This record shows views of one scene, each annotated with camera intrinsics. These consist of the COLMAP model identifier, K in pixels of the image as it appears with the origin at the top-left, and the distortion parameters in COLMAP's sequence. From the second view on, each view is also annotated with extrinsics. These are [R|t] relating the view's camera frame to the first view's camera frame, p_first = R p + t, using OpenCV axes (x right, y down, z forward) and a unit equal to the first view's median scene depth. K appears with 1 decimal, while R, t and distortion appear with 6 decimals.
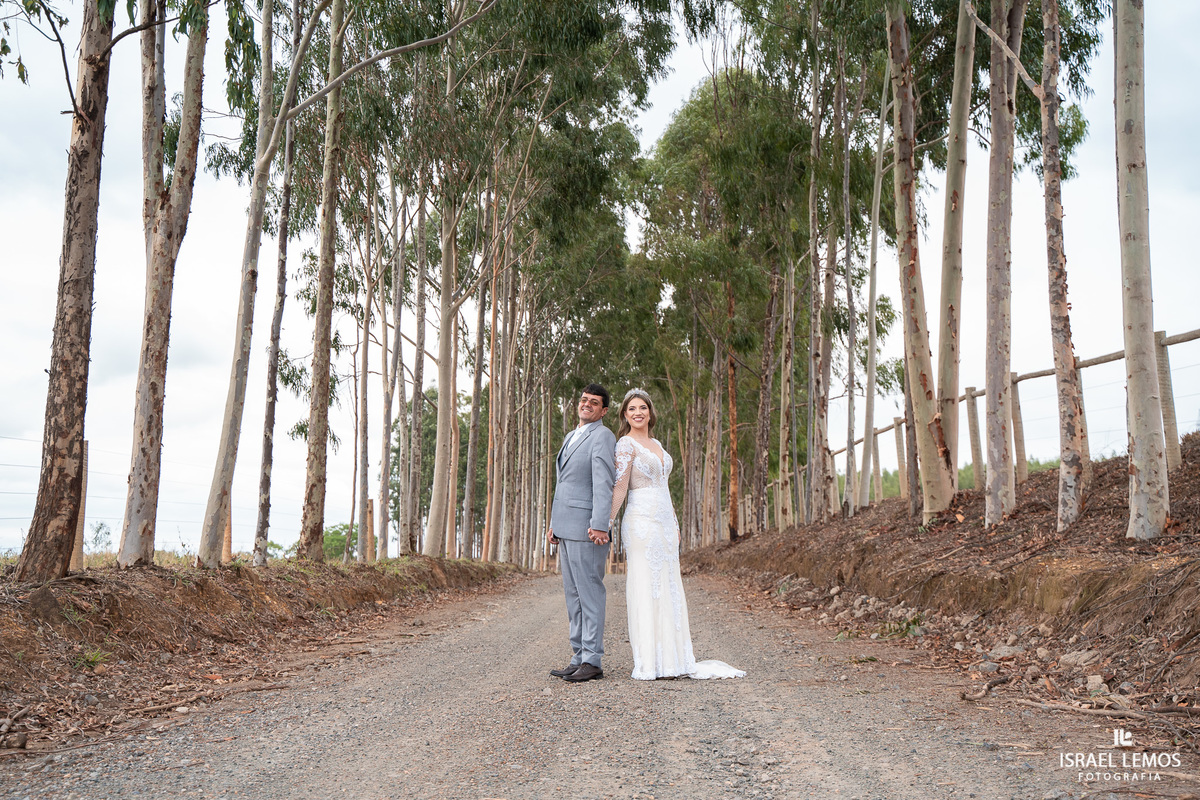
lens RADIAL K [[1450.2, 0, 624.2], [0, 1450.2, 397.6], [0, 0, 1]] dist [0.017912, 0.020583]
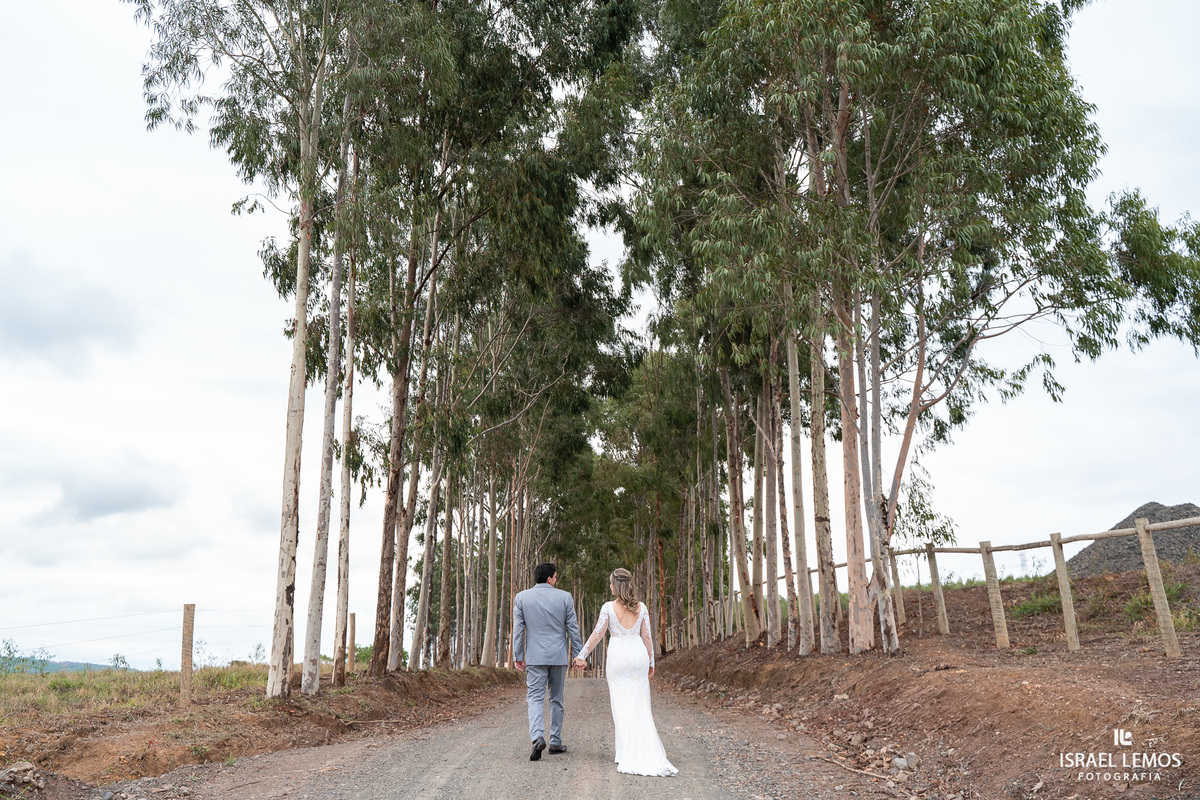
lens RADIAL K [[997.6, 0, 570.3], [0, 997.6, 369.6], [0, 0, 1]] dist [-0.117315, 0.000214]
pose [[0.999727, -0.014420, -0.018381, -0.011175], [0.010850, 0.983364, -0.181322, -0.057949], [0.020690, 0.181073, 0.983252, -0.522238]]
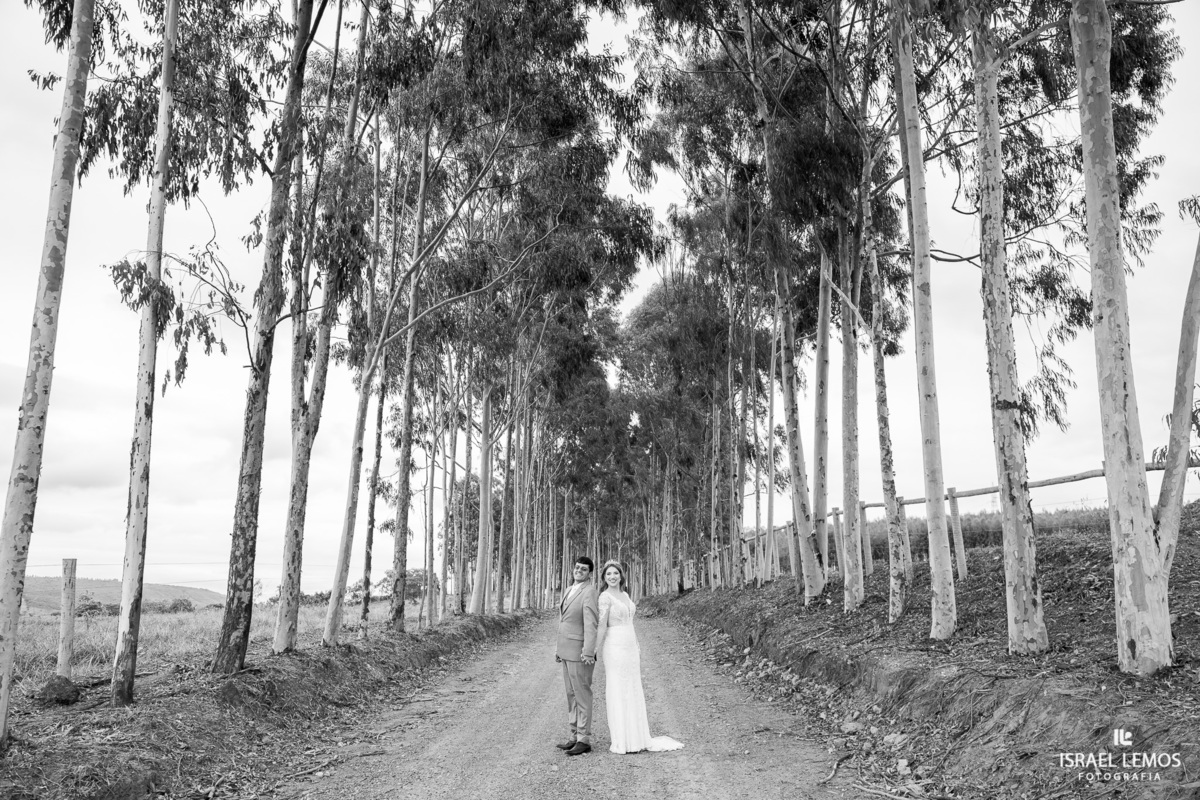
lens RADIAL K [[987.7, 0, 622.5], [0, 987.7, 403.4], [0, 0, 1]] dist [-0.106953, 0.007499]
pose [[0.999844, -0.005658, 0.016755, 0.001749], [0.007027, 0.996541, -0.082799, -0.045309], [-0.016229, 0.082904, 0.996425, -0.028890]]
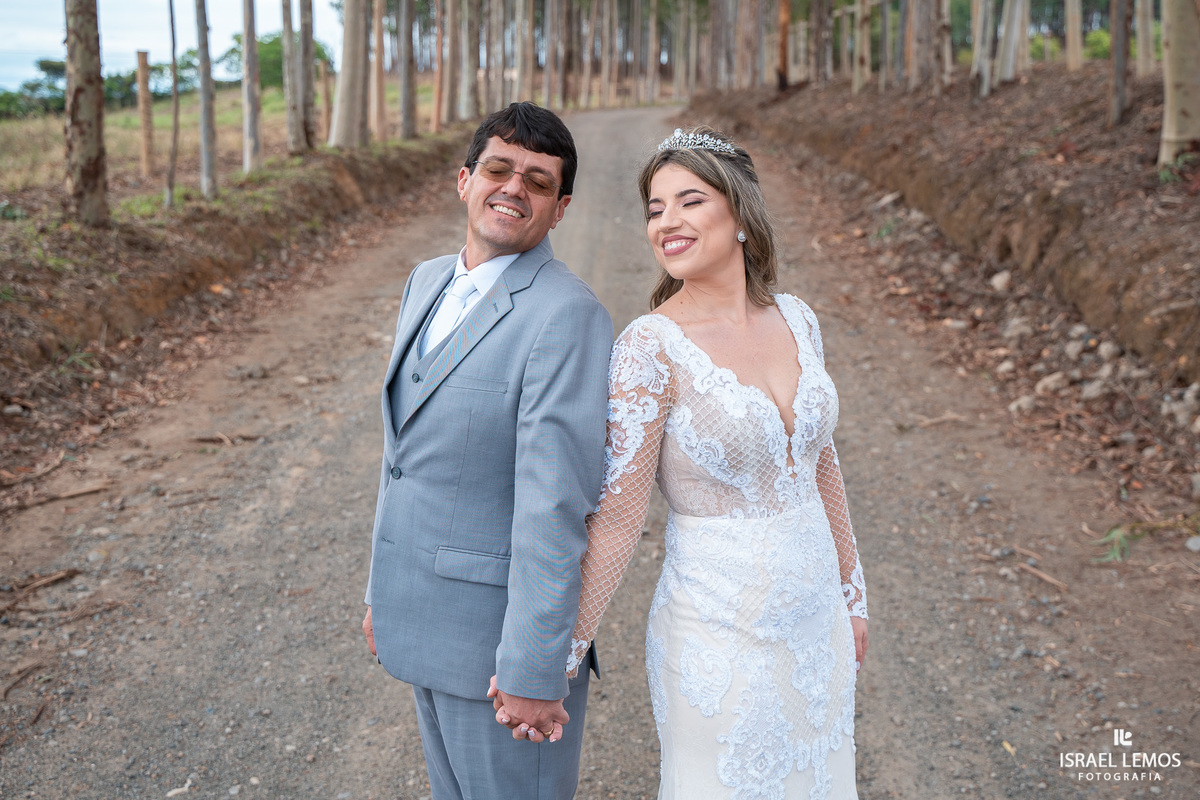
lens RADIAL K [[1824.4, 0, 653.7], [0, 1824.4, 399.2], [0, 0, 1]] dist [-0.008335, 0.429362]
pose [[0.999907, -0.008163, 0.010882, 0.000101], [0.004828, 0.960814, 0.277152, -0.026268], [-0.012718, -0.277074, 0.960764, 0.357268]]
